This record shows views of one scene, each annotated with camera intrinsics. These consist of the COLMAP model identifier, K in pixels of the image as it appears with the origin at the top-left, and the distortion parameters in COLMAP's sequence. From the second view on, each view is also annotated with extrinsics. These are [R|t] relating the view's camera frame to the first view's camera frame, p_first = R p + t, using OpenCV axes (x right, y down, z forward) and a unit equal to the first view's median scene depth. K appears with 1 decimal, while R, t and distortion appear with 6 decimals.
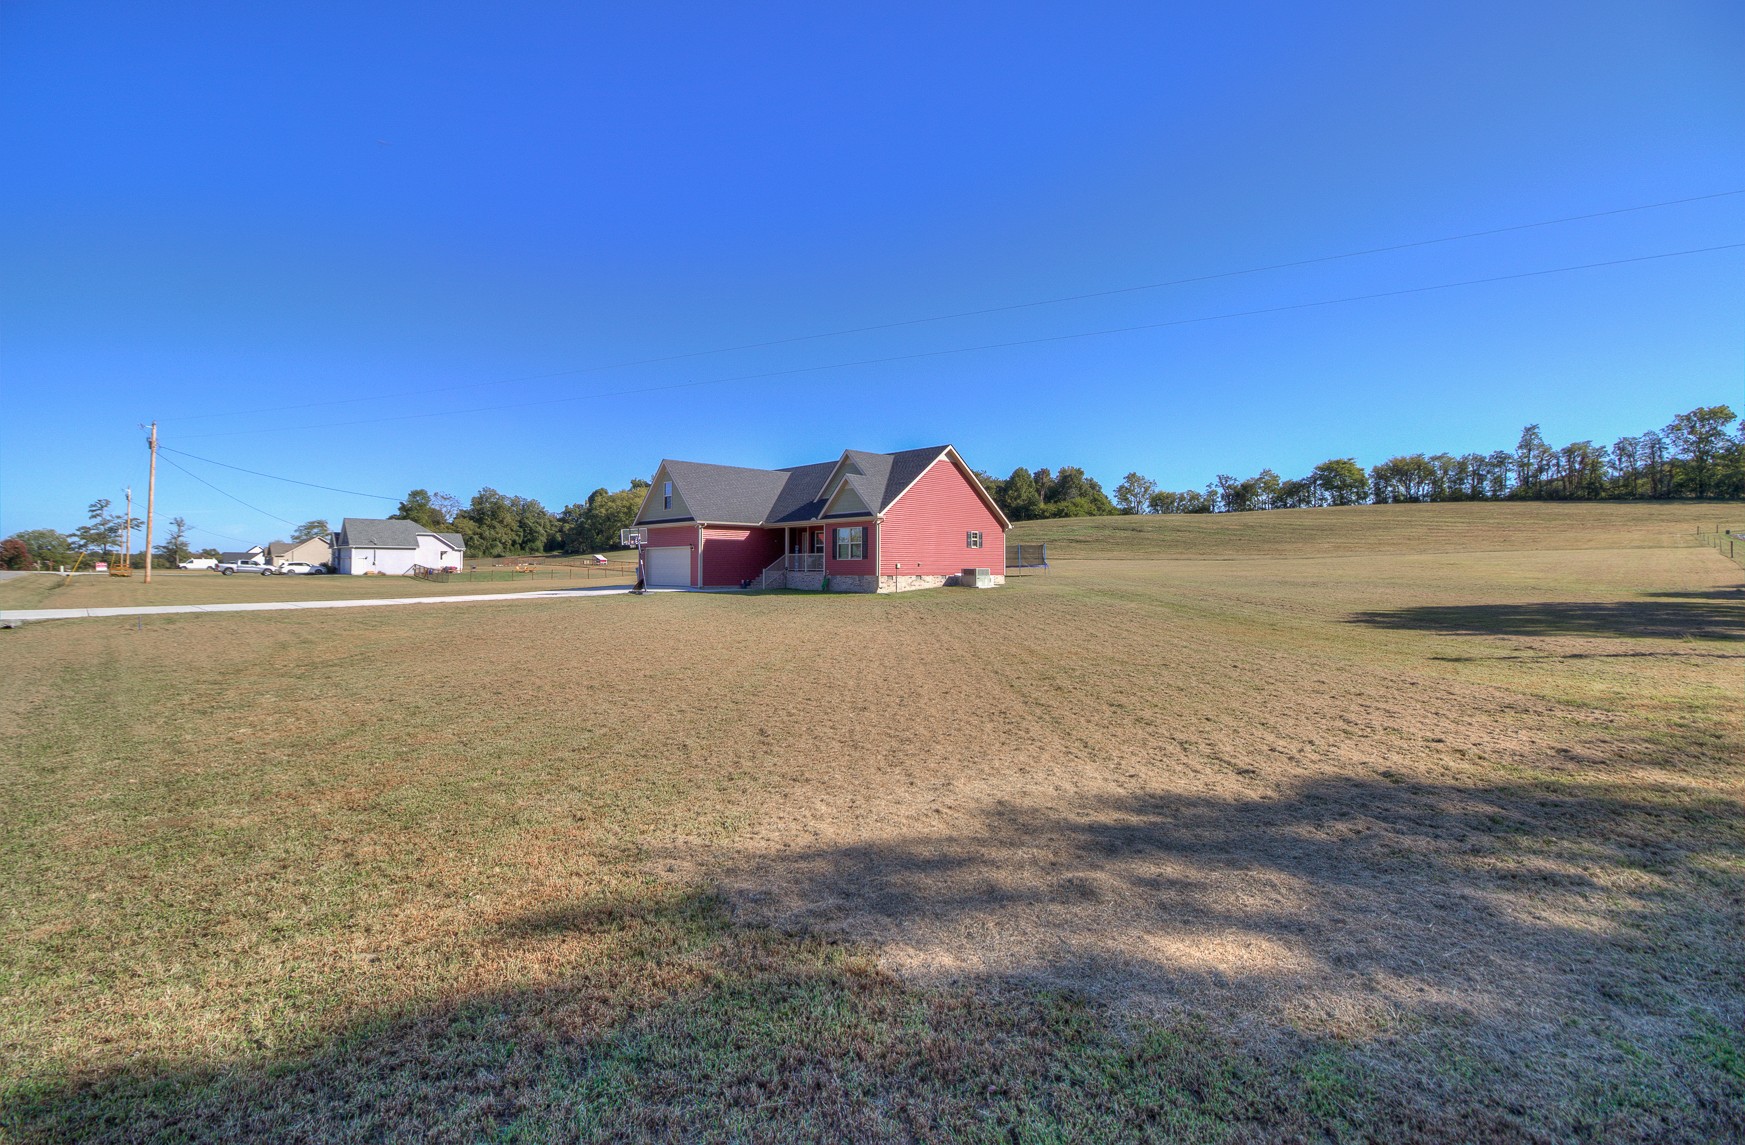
lens RADIAL K [[792.8, 0, 870.0], [0, 792.8, 544.7], [0, 0, 1]] dist [-0.049380, 0.037706]
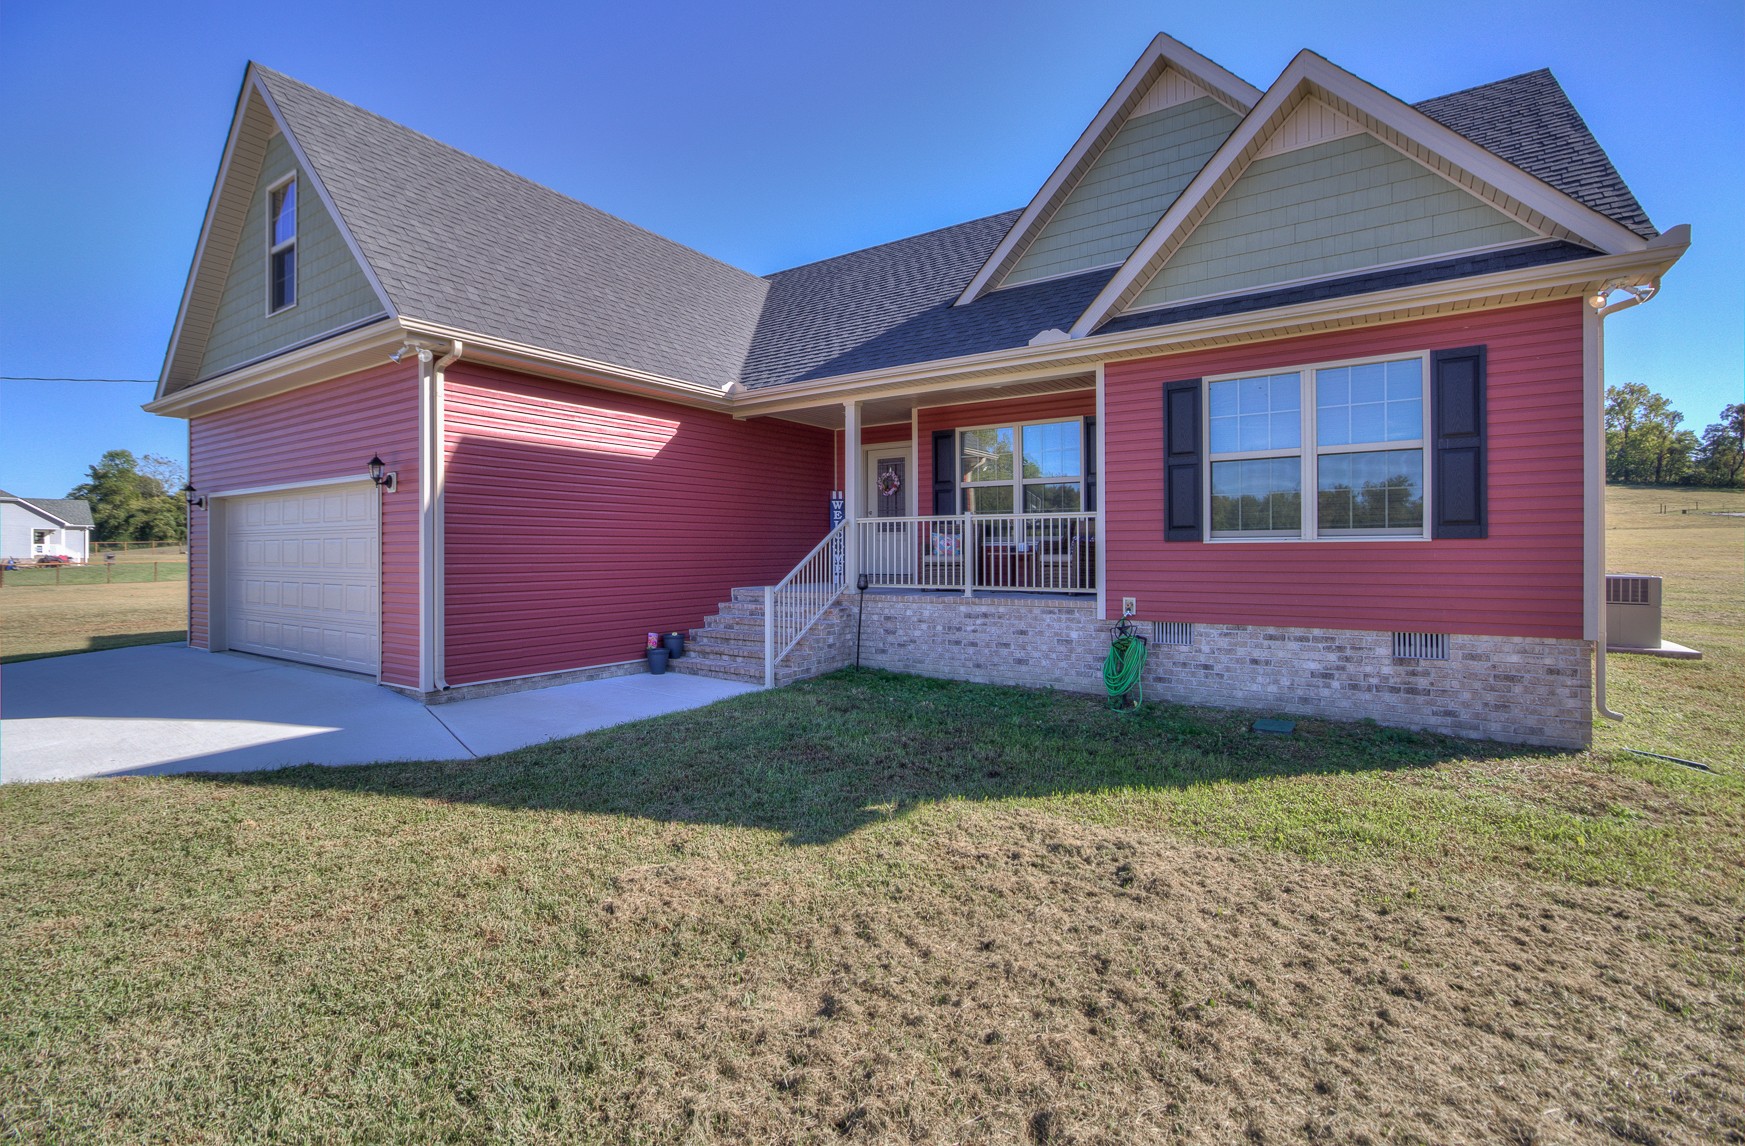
lens RADIAL K [[792.8, 0, 870.0], [0, 792.8, 545.2], [0, 0, 1]] dist [-0.049380, 0.037706]
pose [[0.982211, 0.001361, 0.187778, -0.144116], [-0.004613, 0.999847, 0.016880, 0.015607], [-0.187726, -0.017446, 0.982066, 0.787032]]
